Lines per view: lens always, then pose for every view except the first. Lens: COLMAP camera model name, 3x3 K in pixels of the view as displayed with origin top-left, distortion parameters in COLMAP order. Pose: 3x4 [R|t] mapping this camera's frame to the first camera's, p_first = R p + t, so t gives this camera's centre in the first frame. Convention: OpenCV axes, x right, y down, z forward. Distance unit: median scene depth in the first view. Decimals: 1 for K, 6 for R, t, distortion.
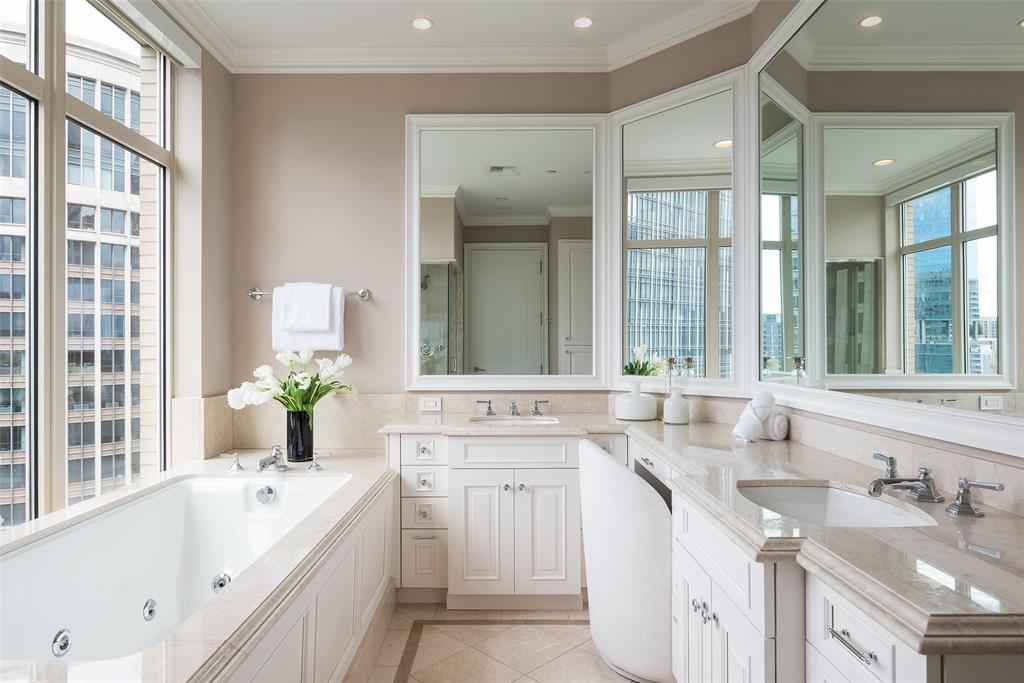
lens RADIAL K [[602.2, 0, 512.0], [0, 602.2, 341.5], [0, 0, 1]] dist [-0.002795, -0.000158]
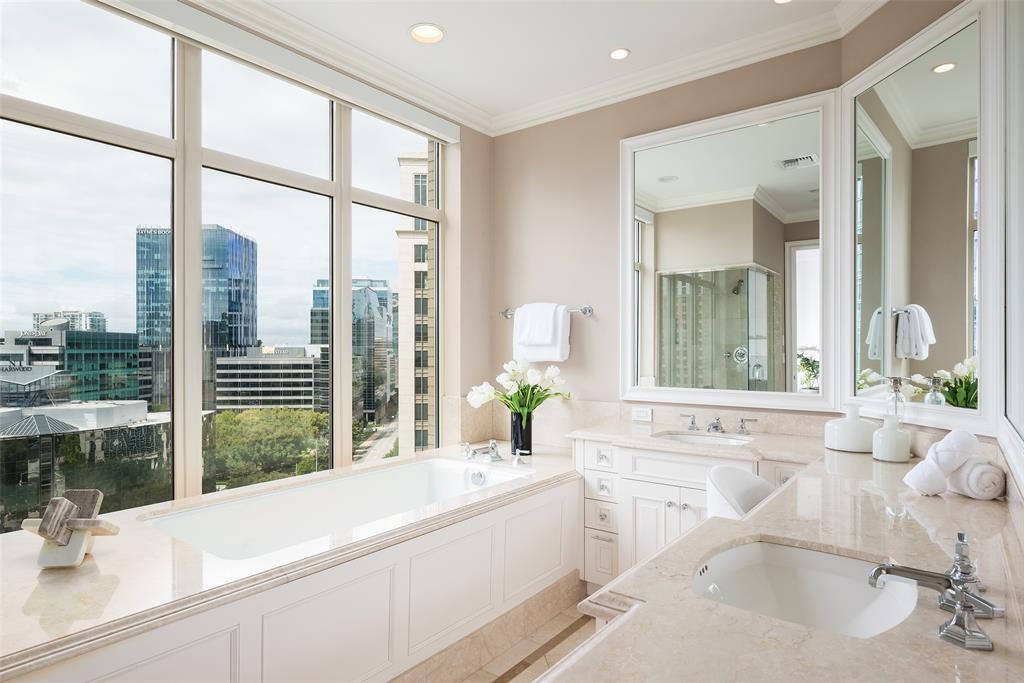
lens RADIAL K [[576.2, 0, 510.0], [0, 576.2, 346.4], [0, 0, 1]] dist [-0.001698, -0.000065]
pose [[0.797891, 0.000955, -0.602801, 0.297674], [0.002012, 0.999989, 0.004248, -0.018663], [0.602799, -0.004602, 0.797880, 0.073726]]
